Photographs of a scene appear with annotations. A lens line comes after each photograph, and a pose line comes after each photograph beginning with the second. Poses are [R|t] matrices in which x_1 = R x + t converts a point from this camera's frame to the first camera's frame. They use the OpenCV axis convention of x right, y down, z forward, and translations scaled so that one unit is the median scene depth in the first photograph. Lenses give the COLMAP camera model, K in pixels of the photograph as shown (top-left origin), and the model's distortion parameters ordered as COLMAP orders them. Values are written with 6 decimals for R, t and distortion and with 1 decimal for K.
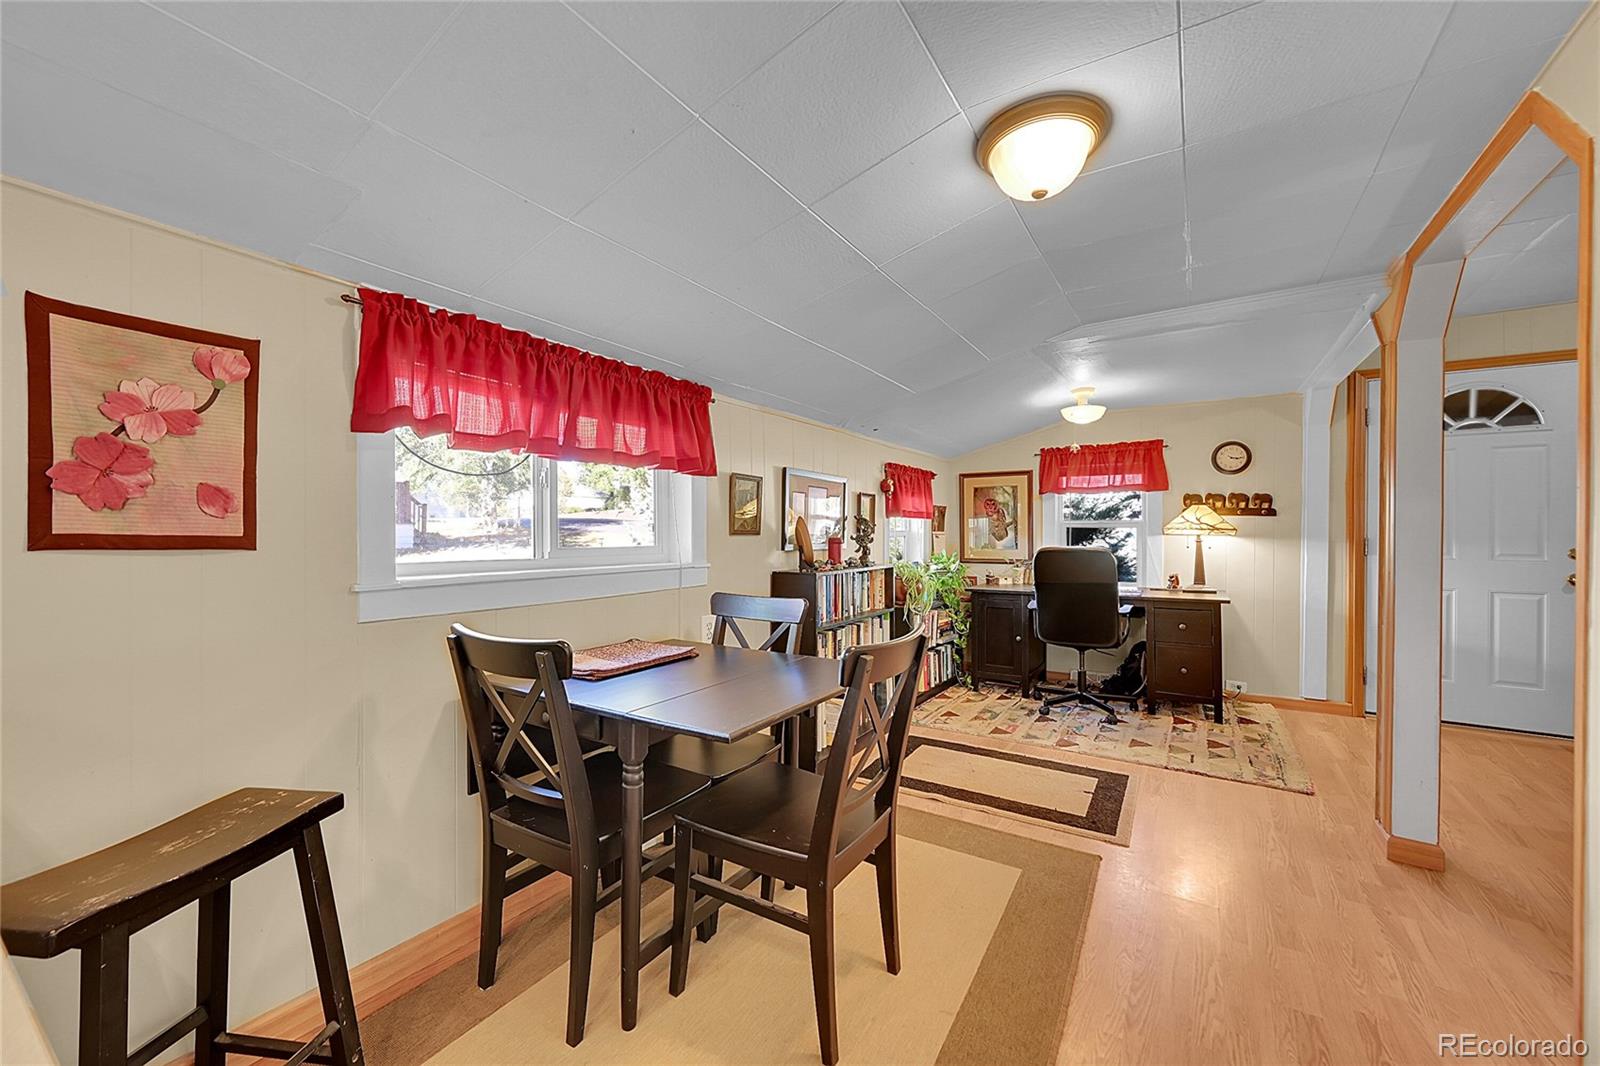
lens RADIAL K [[622.6, 0, 795.4], [0, 622.6, 534.0], [0, 0, 1]] dist [-0.001724, -0.000221]
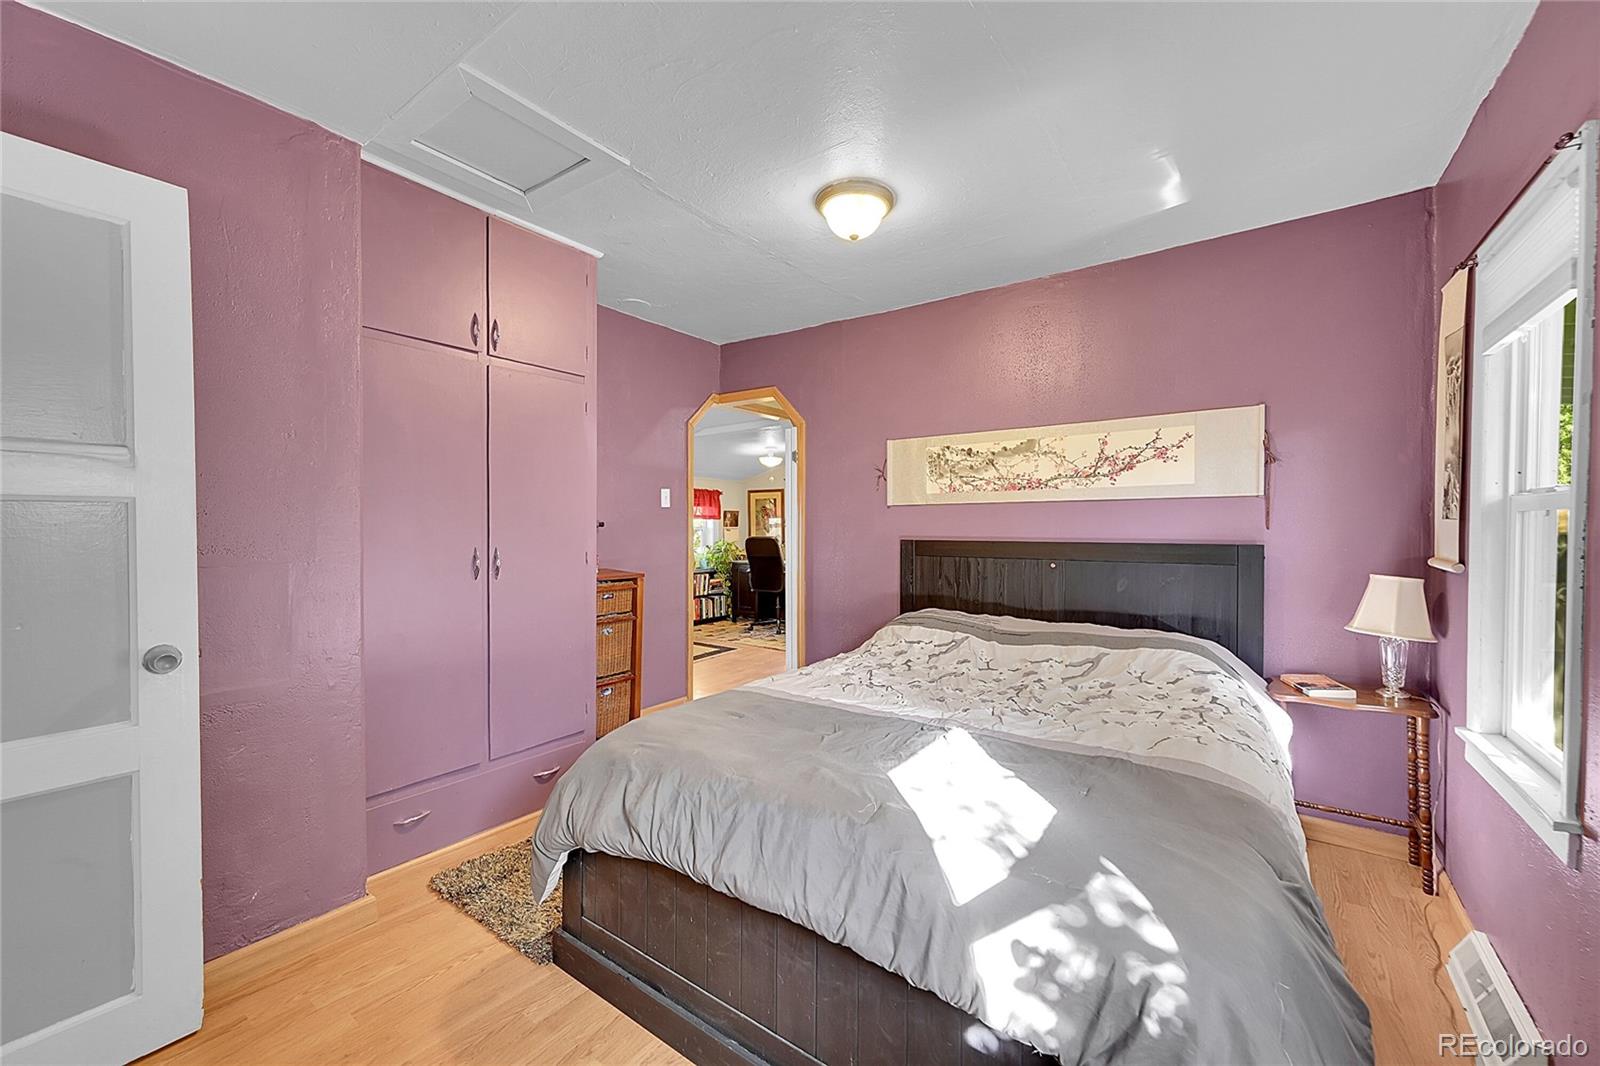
lens RADIAL K [[622.6, 0, 806.9], [0, 622.6, 531.4], [0, 0, 1]] dist [-0.001724, -0.000221]
pose [[0.999162, -0.005094, -0.040608, 0.556852], [0.005634, 0.999897, 0.013209, -0.014481], [0.040537, -0.013427, 0.999088, -0.673653]]
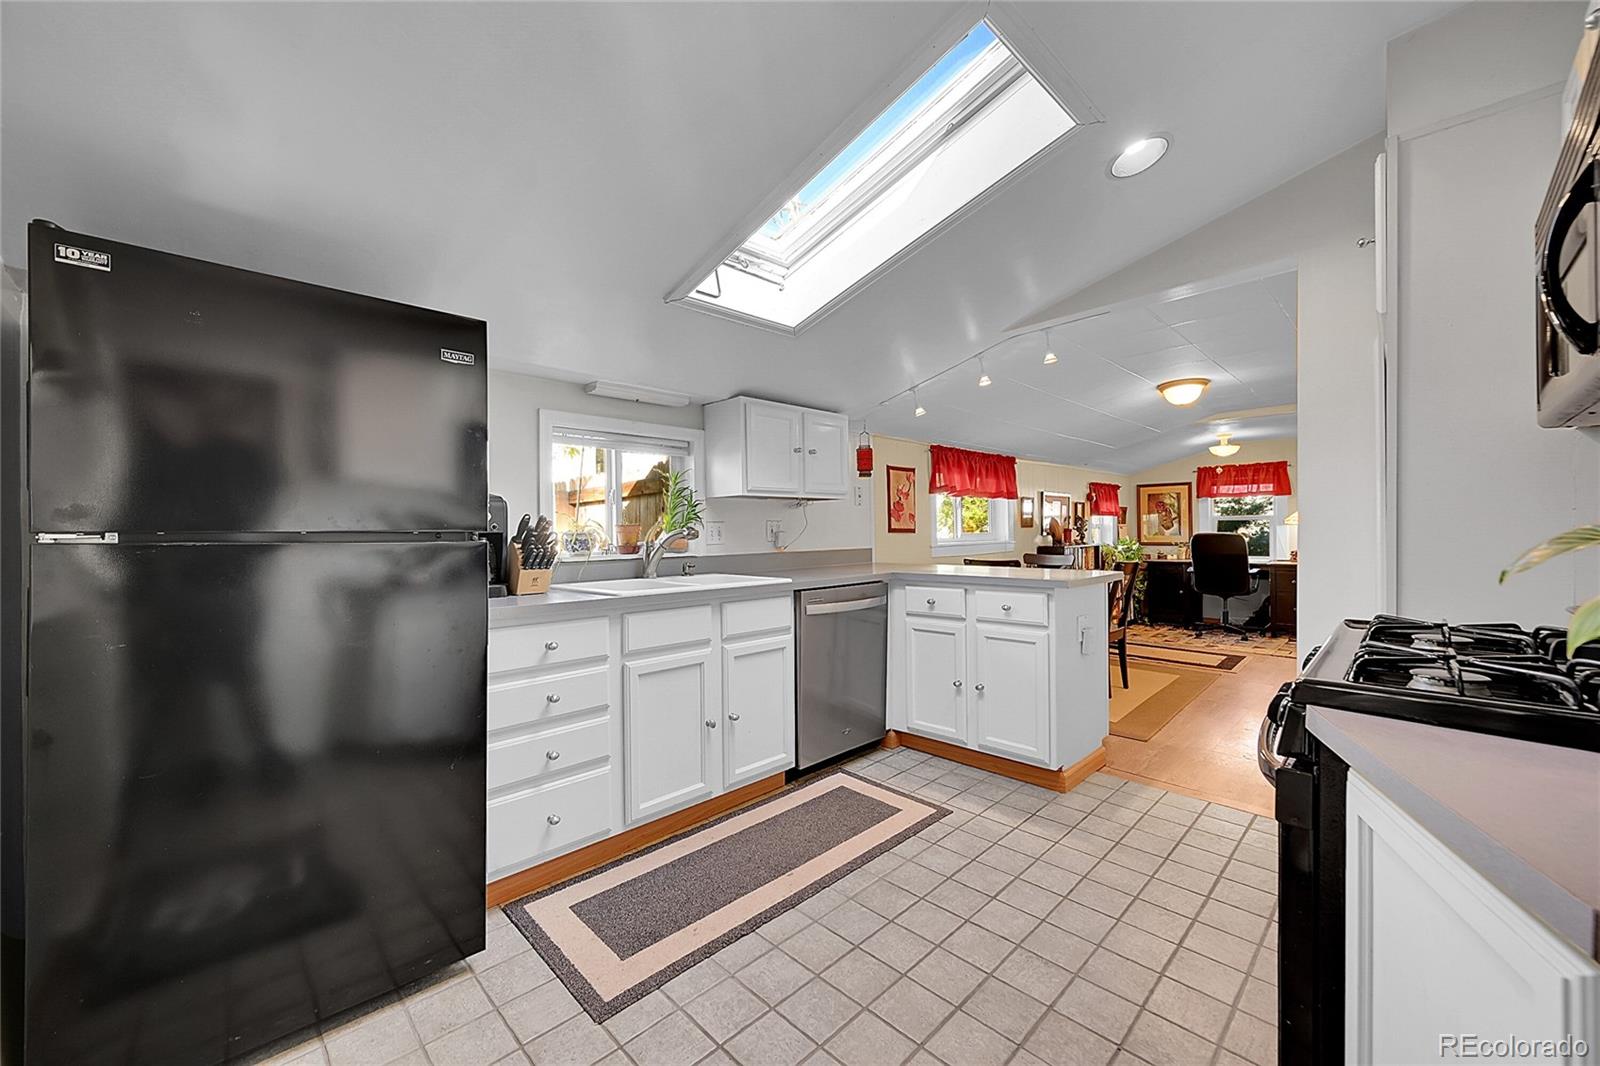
lens RADIAL K [[622.6, 0, 801.0], [0, 622.6, 531.9], [0, 0, 1]] dist [-0.001724, -0.000221]
pose [[0.977394, -0.008937, -0.211235, -0.233740], [0.010230, 0.999935, 0.005033, -0.000774], [0.211176, -0.007080, 0.977422, -0.698262]]
